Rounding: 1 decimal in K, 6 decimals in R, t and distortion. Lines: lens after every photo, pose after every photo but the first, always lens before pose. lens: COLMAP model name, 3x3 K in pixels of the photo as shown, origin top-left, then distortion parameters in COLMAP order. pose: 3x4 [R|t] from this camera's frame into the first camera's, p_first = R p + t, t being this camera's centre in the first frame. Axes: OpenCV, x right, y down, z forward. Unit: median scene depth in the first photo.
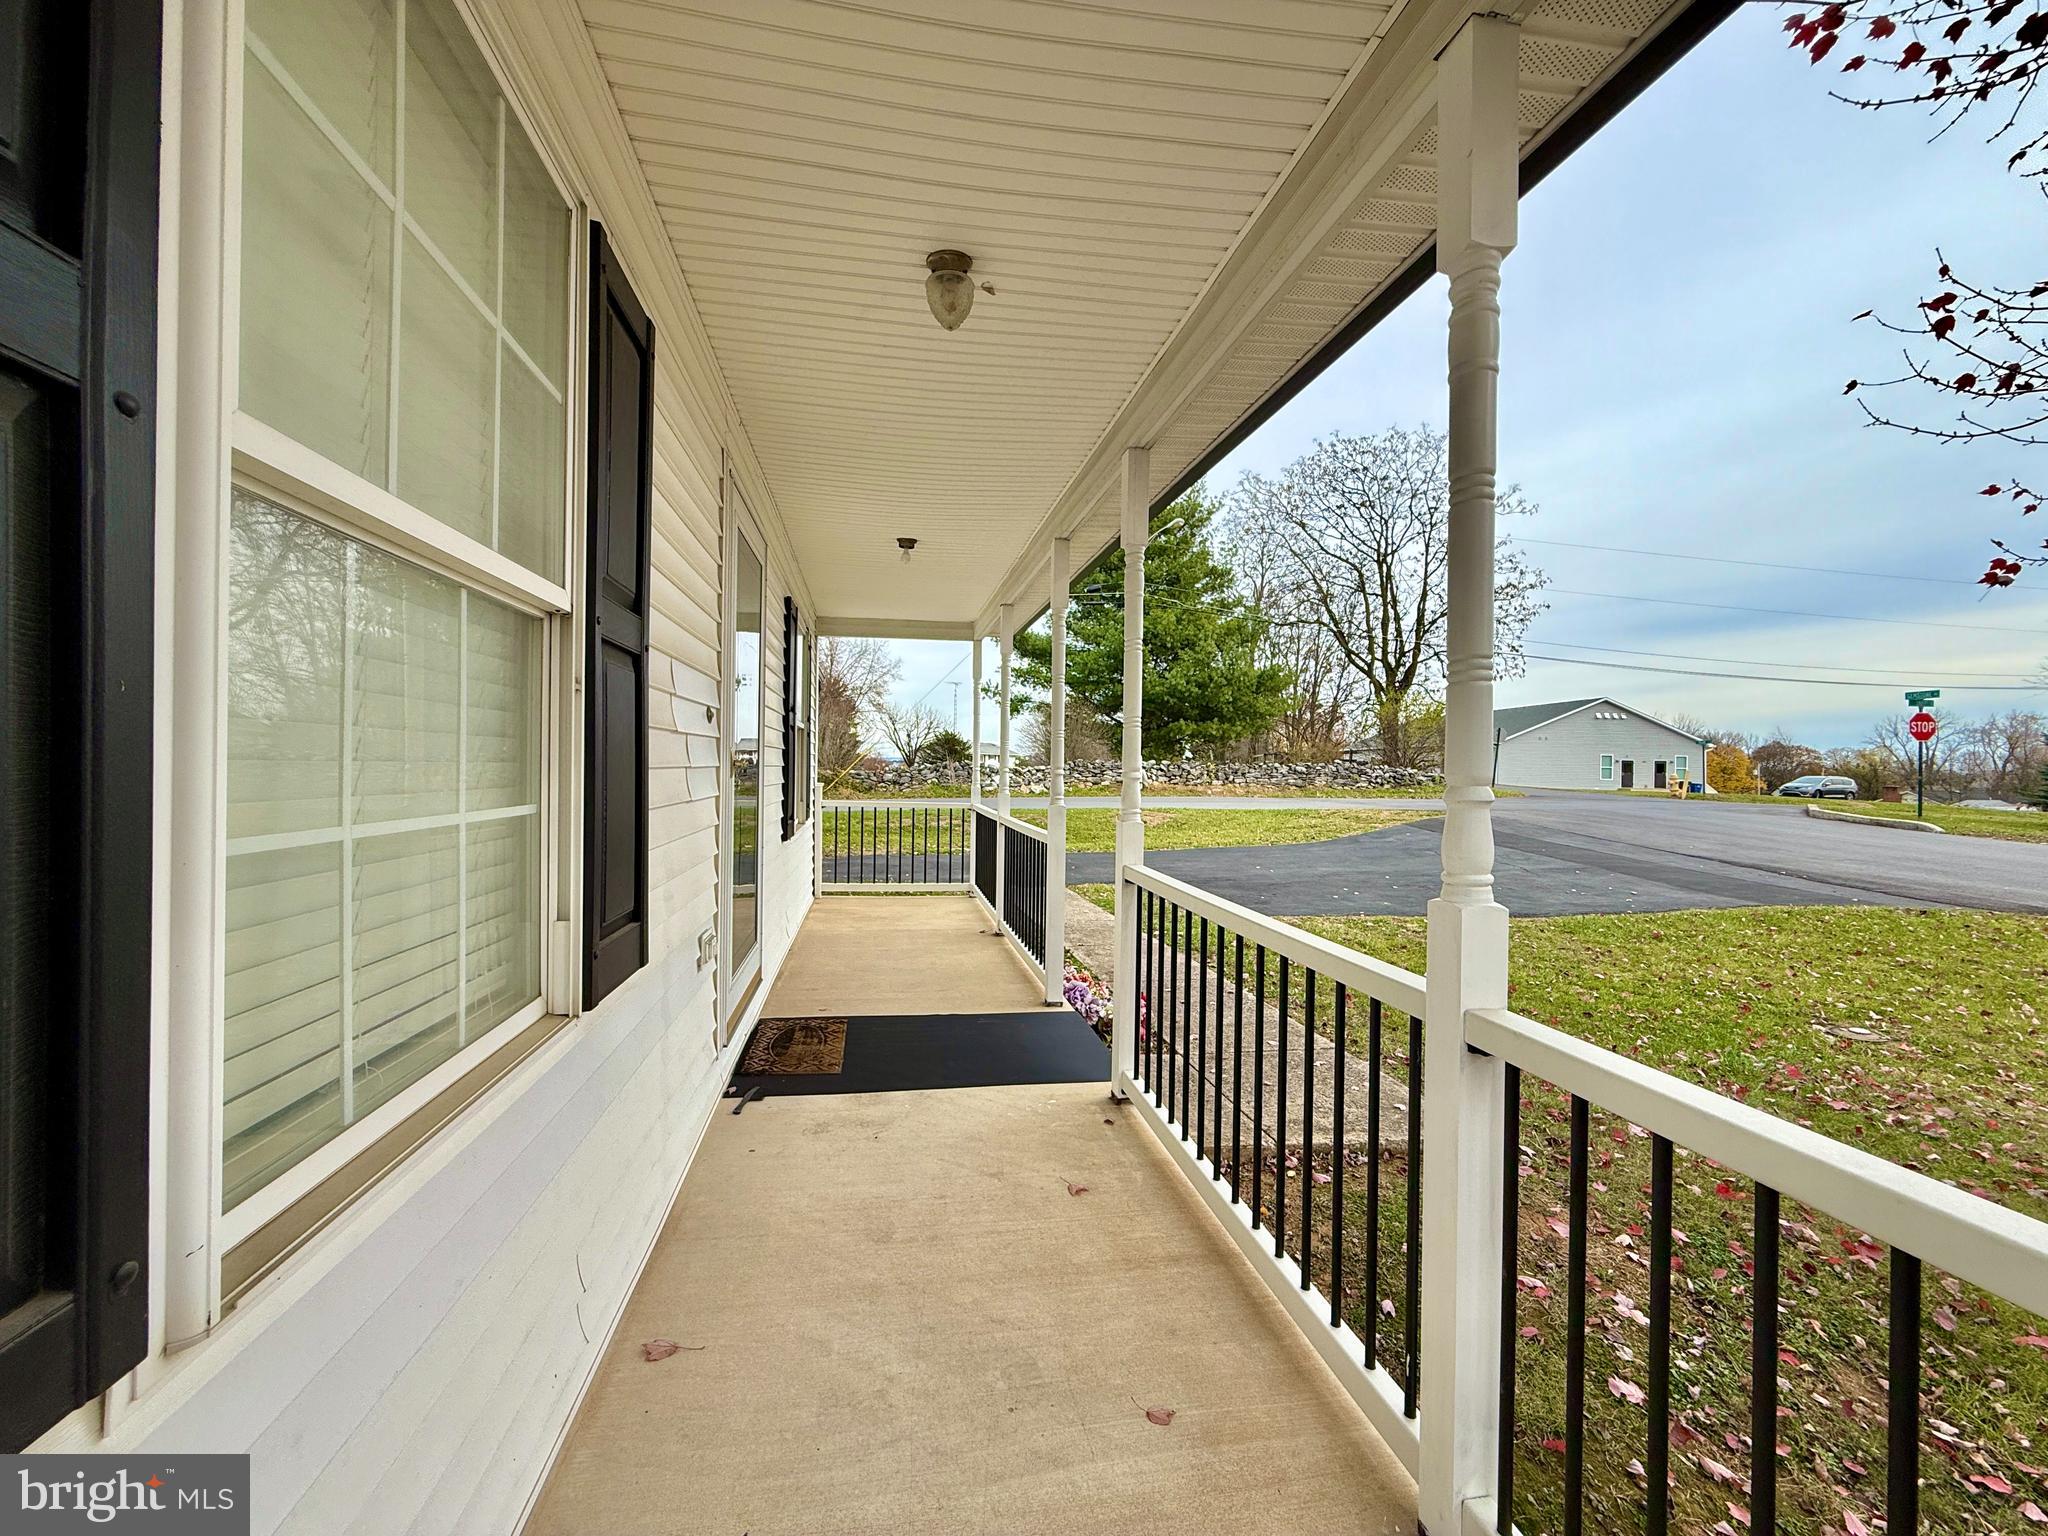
lens RADIAL K [[811.0, 0, 1021.3], [0, 811.0, 766.8], [0, 0, 1]] dist [-0.001705, -0.000143]
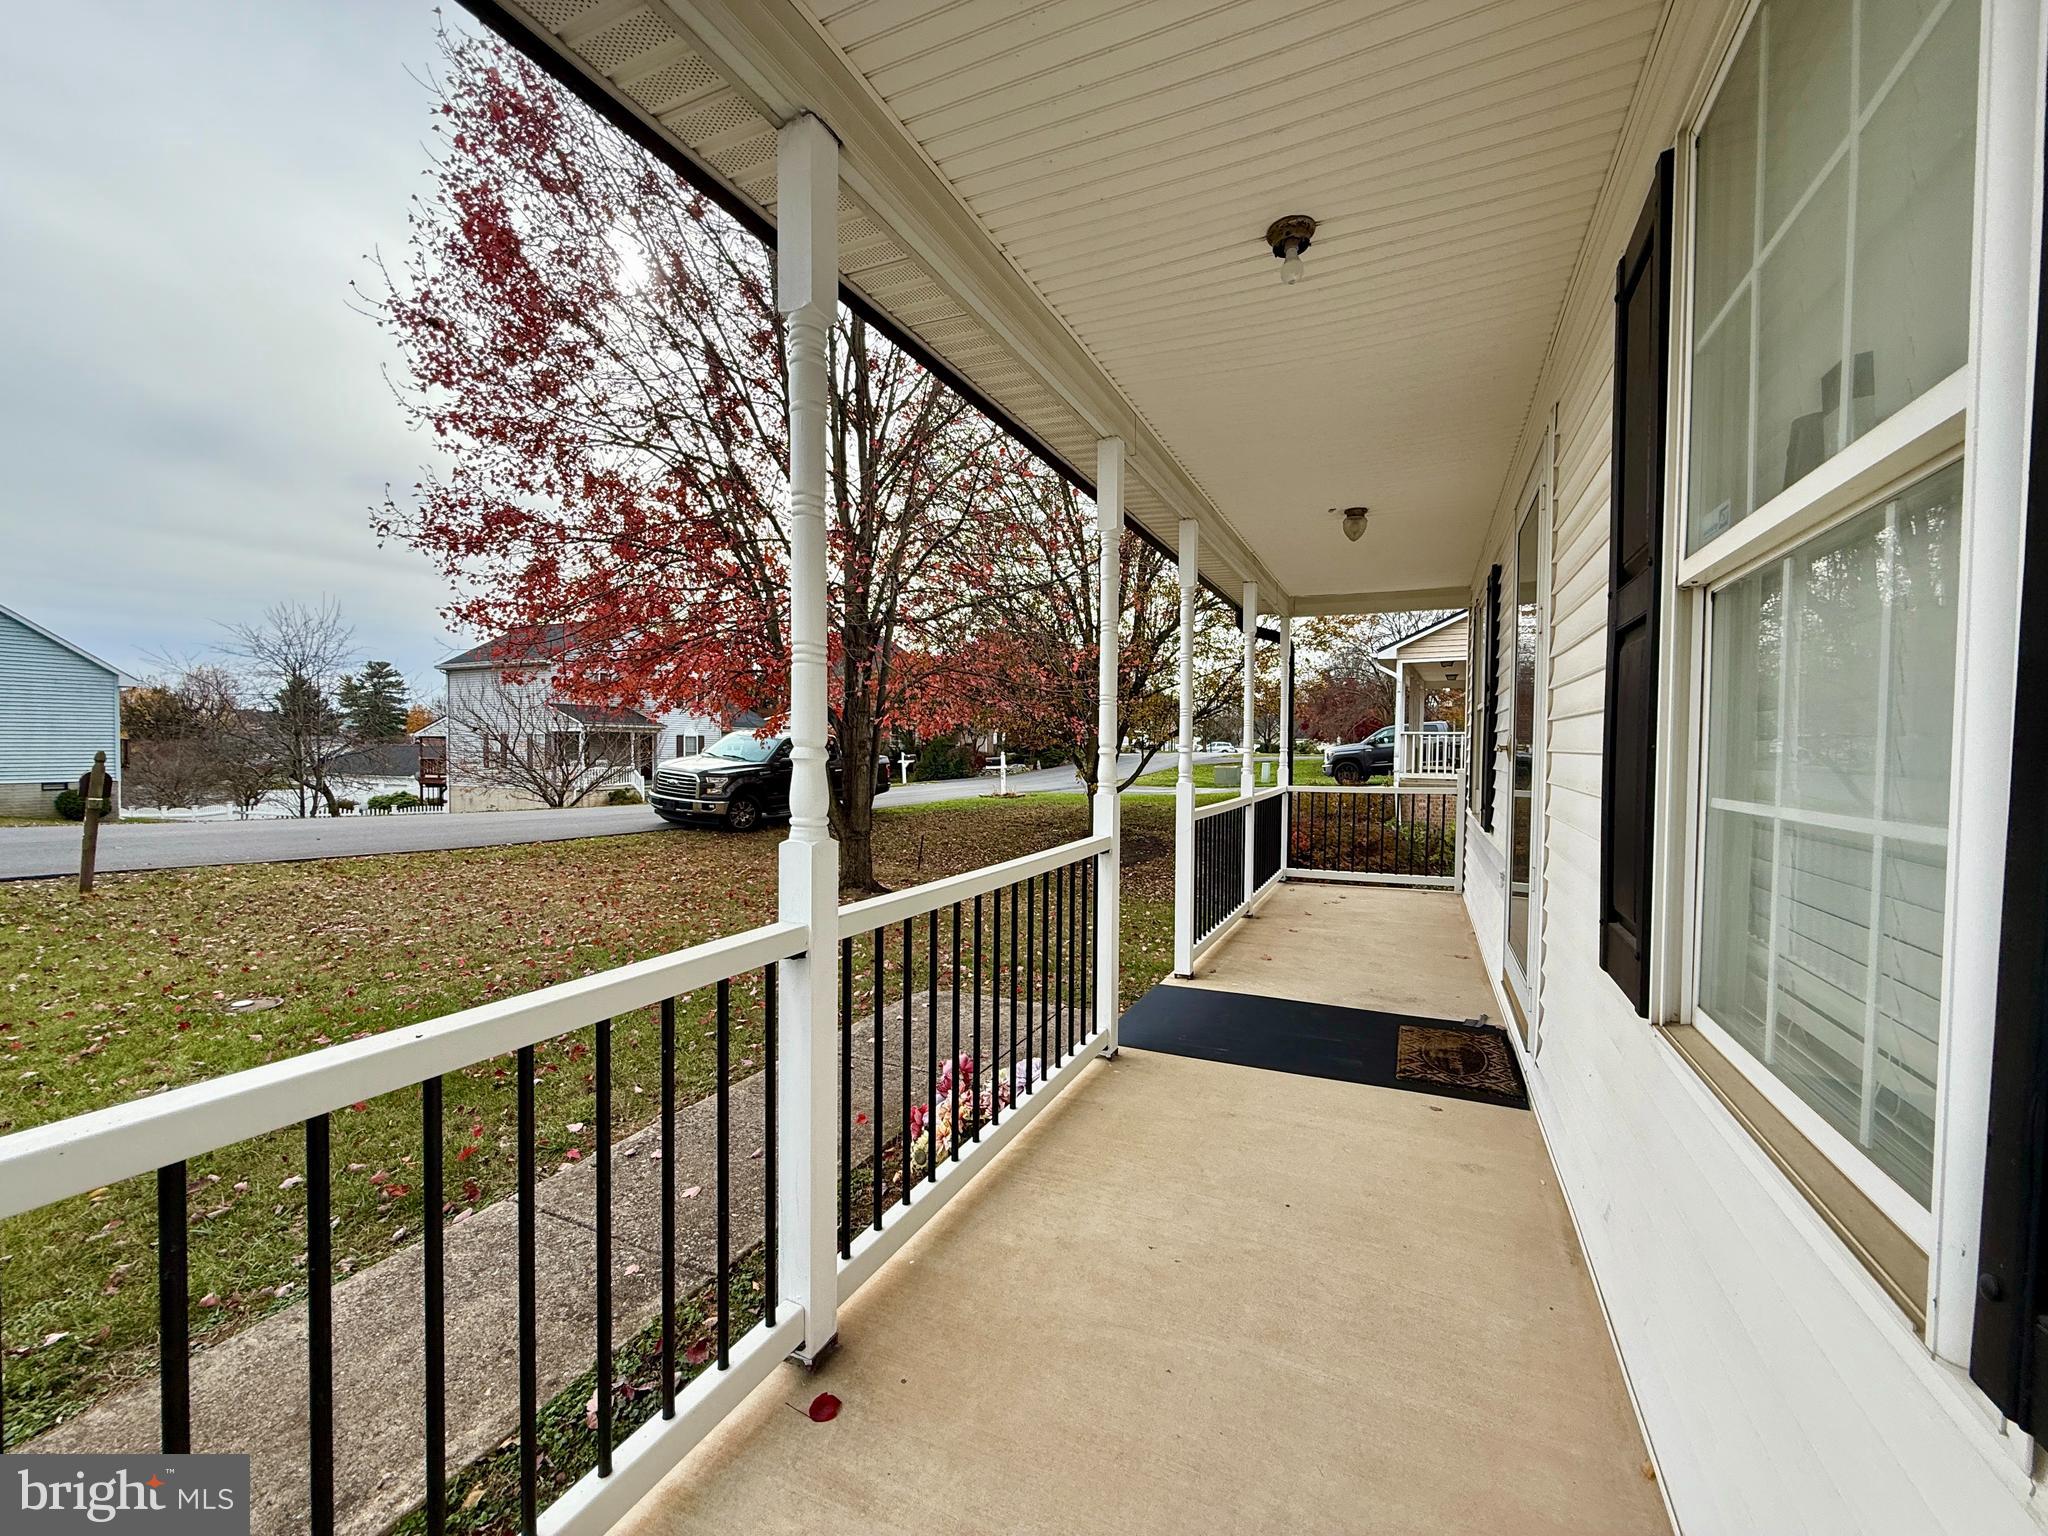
lens RADIAL K [[811.0, 0, 1021.3], [0, 811.0, 766.8], [0, 0, 1]] dist [-0.001705, -0.000143]
pose [[-0.809324, -0.035599, 0.586283, -0.436677], [-0.019533, 0.999241, 0.033710, -0.003214], [-0.587038, 0.015830, -0.809405, 2.176459]]
